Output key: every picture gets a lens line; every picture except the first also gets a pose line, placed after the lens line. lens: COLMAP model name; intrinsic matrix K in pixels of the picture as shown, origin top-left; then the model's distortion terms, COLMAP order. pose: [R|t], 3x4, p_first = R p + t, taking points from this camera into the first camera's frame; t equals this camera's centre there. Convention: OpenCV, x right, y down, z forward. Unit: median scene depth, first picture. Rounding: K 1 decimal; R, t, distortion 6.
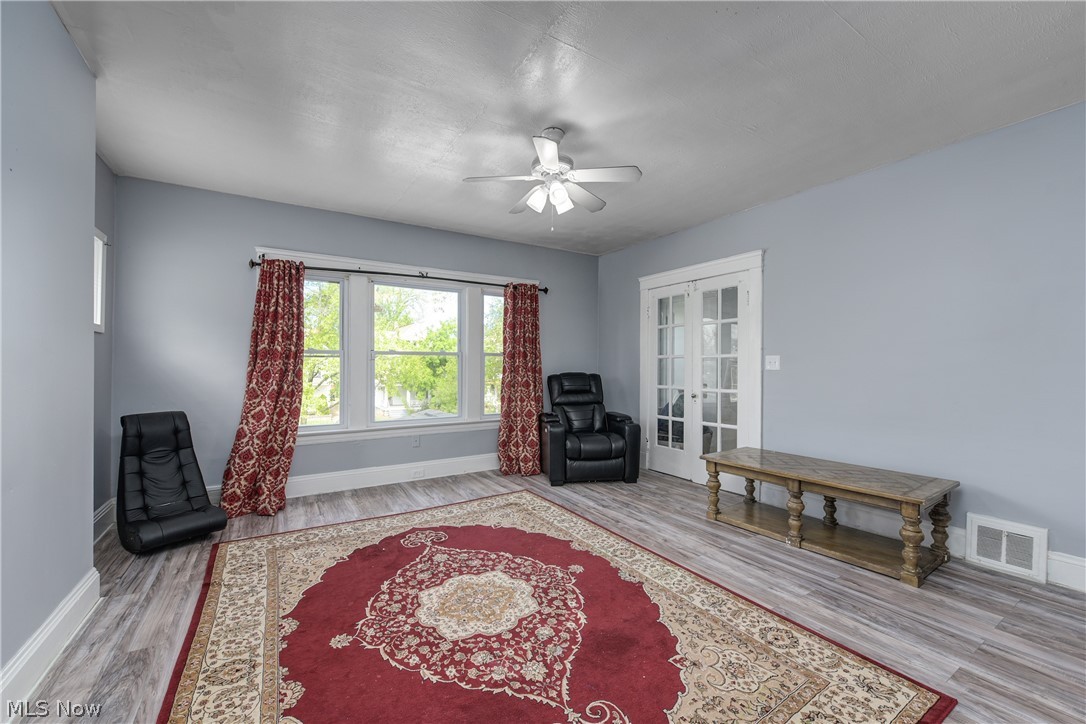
lens RADIAL K [[437.5, 0, 543.3], [0, 437.5, 362.8], [0, 0, 1]] dist [-0.002622, -0.000077]
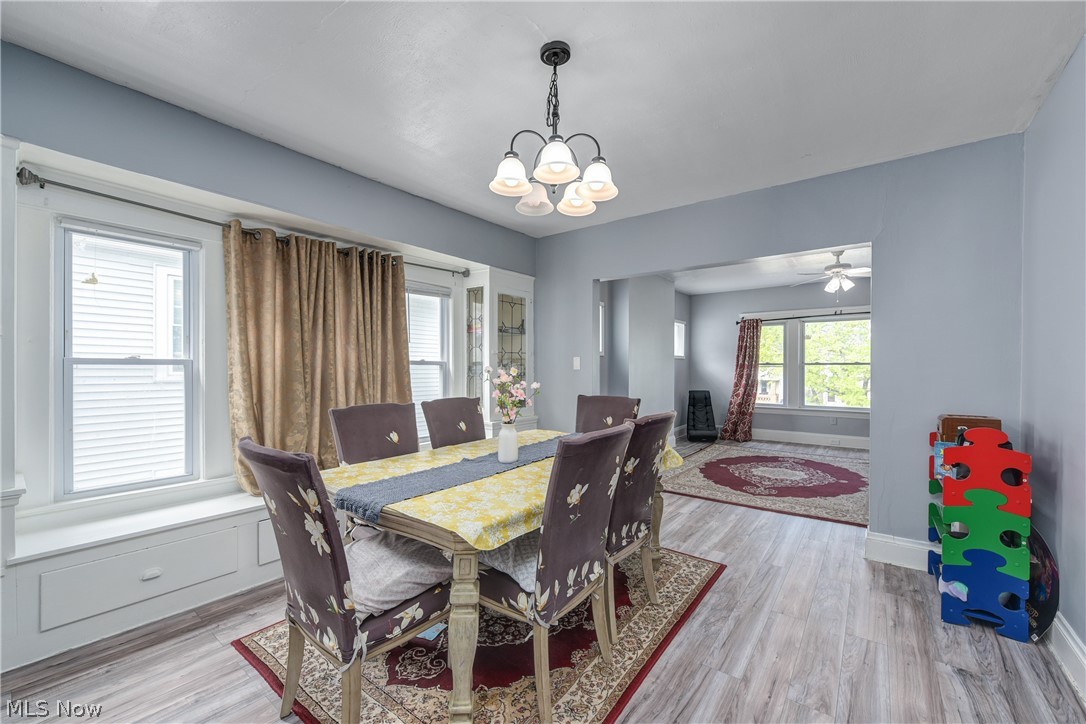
lens RADIAL K [[437.5, 0, 541.0], [0, 437.5, 368.3], [0, 0, 1]] dist [-0.002622, -0.000077]
pose [[0.347538, 0.003524, -0.937659, 0.978236], [-0.001924, 0.999994, 0.003045, -0.013022], [0.937664, 0.000745, 0.347542, -0.614250]]
